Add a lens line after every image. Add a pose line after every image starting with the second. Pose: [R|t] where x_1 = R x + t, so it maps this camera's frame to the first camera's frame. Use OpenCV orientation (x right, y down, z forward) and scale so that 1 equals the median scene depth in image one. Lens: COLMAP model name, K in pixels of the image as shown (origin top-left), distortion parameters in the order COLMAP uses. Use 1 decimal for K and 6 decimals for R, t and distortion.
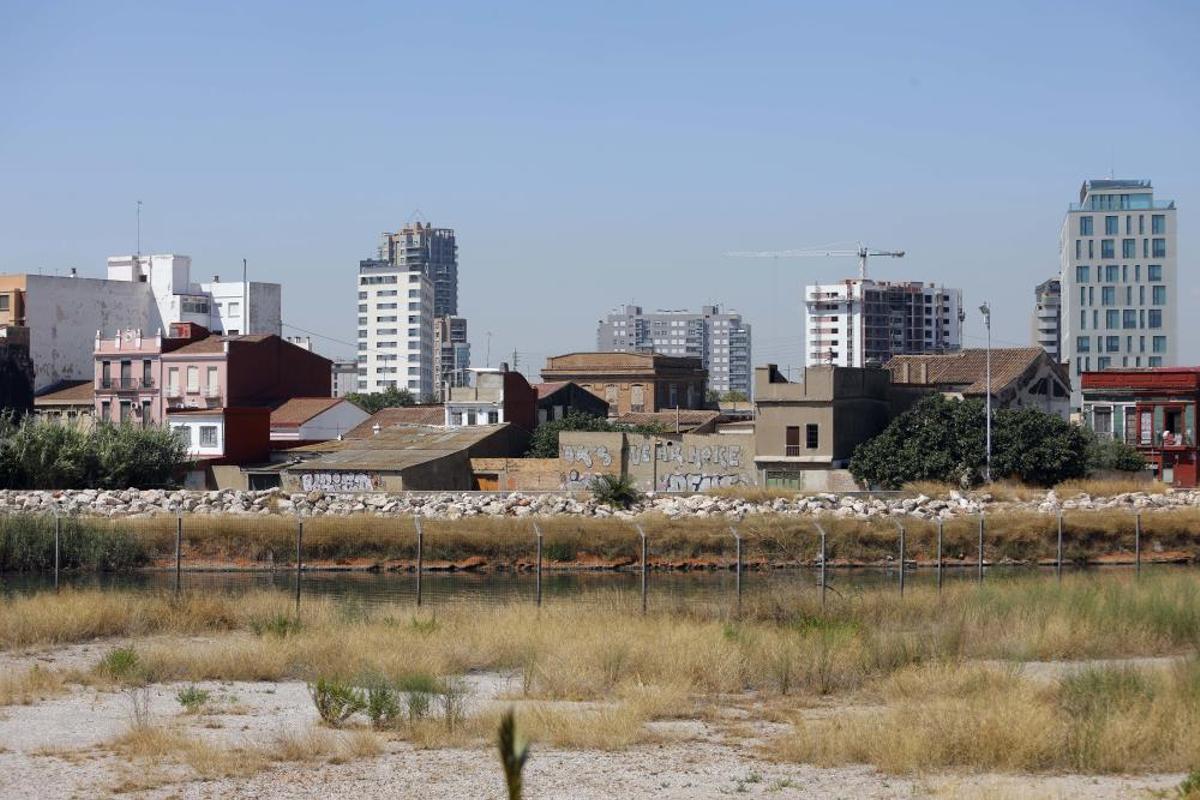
lens RADIAL K [[2399.1, 0, 600.5], [0, 2399.1, 469.8], [0, 0, 1]] dist [-0.319584, 0.049409]
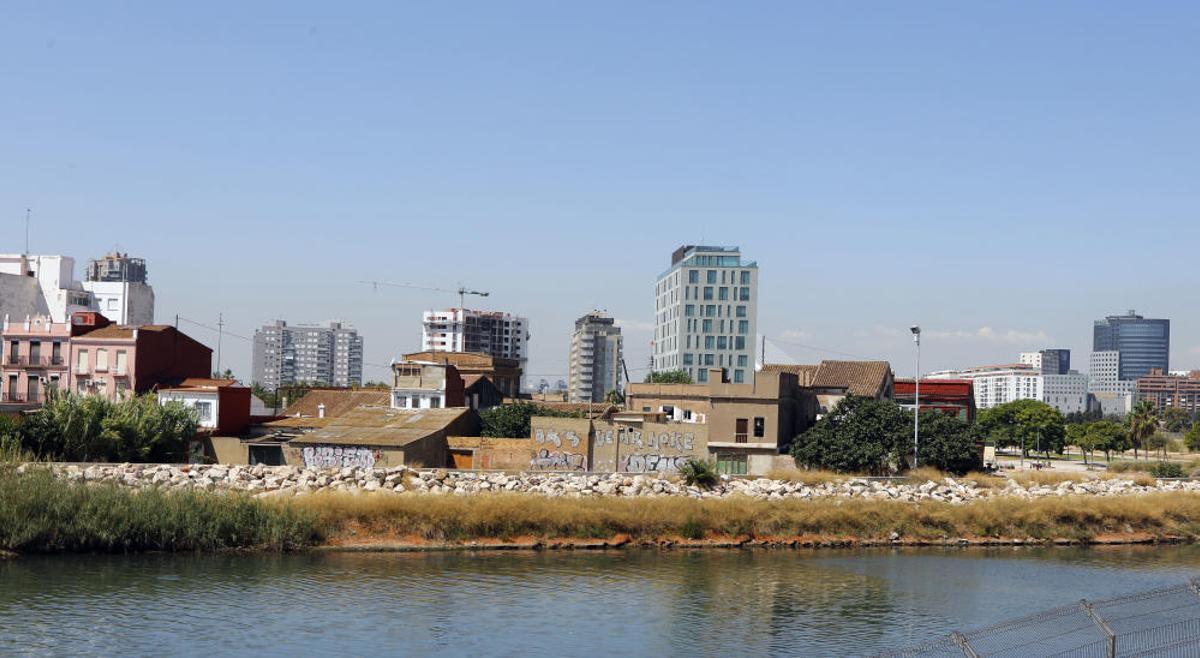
lens RADIAL K [[1489.1, 0, 600.0], [0, 1489.1, 329.0], [0, 0, 1]] dist [0.008710, 0.055507]
pose [[0.951857, 0.045889, 0.303088, -0.213204], [-0.024421, 0.996941, -0.074248, -0.005160], [-0.305568, 0.063271, 0.950066, 0.276299]]
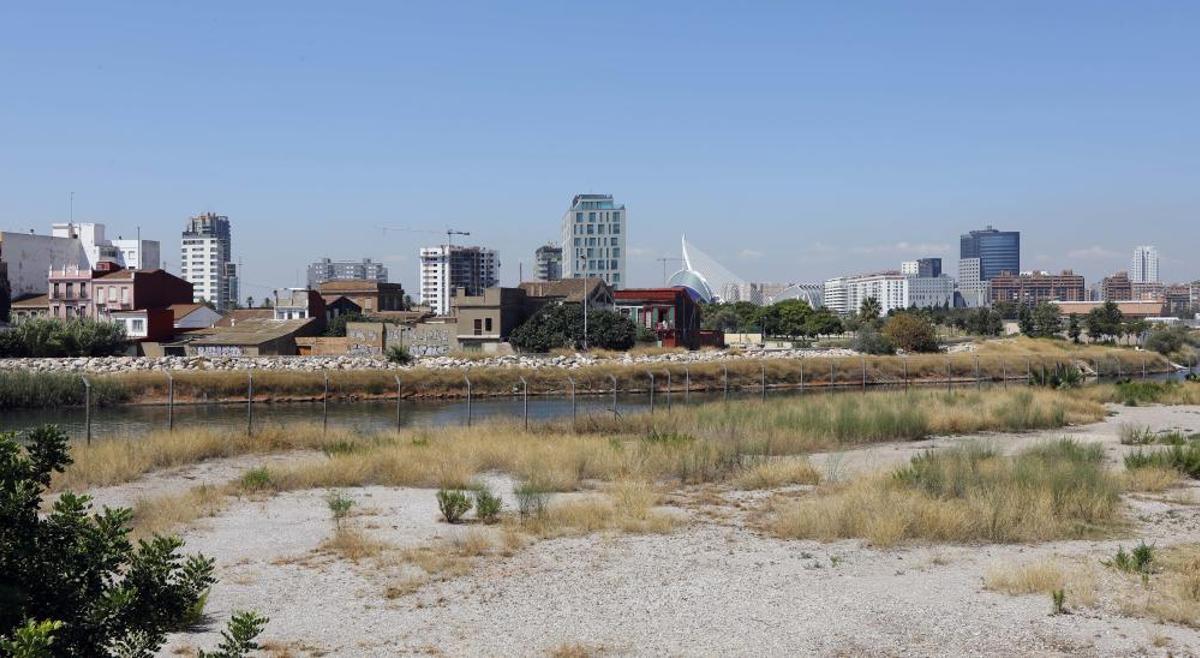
lens RADIAL K [[1172.6, 0, 565.6], [0, 1172.6, 325.9], [0, 0, 1]] dist [-0.003869, 0.123130]
pose [[0.971482, -0.003408, 0.237087, -0.067151], [0.006557, 0.999900, -0.012497, -0.001058], [-0.237021, 0.013695, 0.971408, 0.087727]]
